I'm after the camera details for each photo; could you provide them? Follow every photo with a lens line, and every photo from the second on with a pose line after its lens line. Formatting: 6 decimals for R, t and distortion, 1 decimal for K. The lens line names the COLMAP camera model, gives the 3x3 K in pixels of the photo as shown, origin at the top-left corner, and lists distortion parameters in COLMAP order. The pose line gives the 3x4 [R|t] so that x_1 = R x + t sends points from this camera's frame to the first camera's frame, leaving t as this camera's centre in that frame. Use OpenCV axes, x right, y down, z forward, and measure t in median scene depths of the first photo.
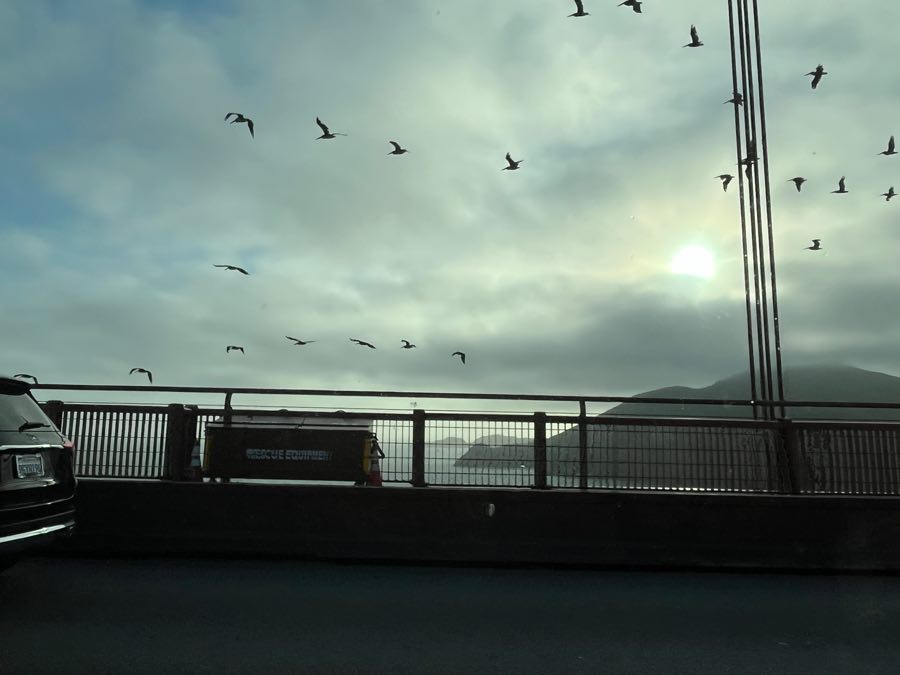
lens RADIAL K [[655.3, 0, 407.6], [0, 655.3, 340.5], [0, 0, 1]] dist [-0.000974, -0.001906]
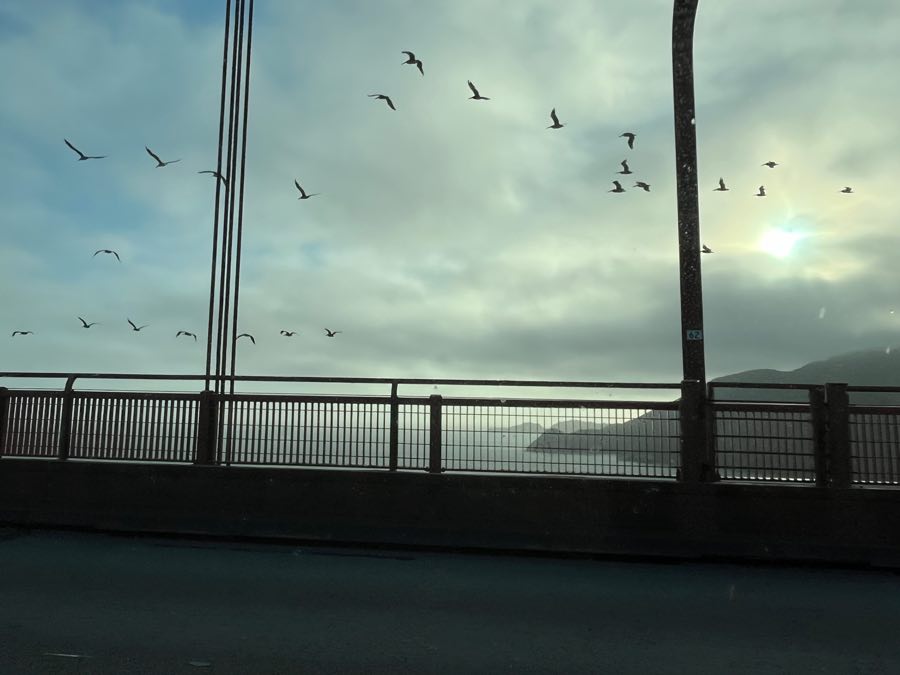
lens RADIAL K [[655.7, 0, 468.2], [0, 655.7, 304.4], [0, 0, 1]] dist [-0.003517, 0.000999]
pose [[0.991520, -0.023546, -0.127801, 0.148035], [0.018773, 0.999085, -0.038424, 0.003365], [0.128589, 0.035699, 0.991055, -0.001160]]
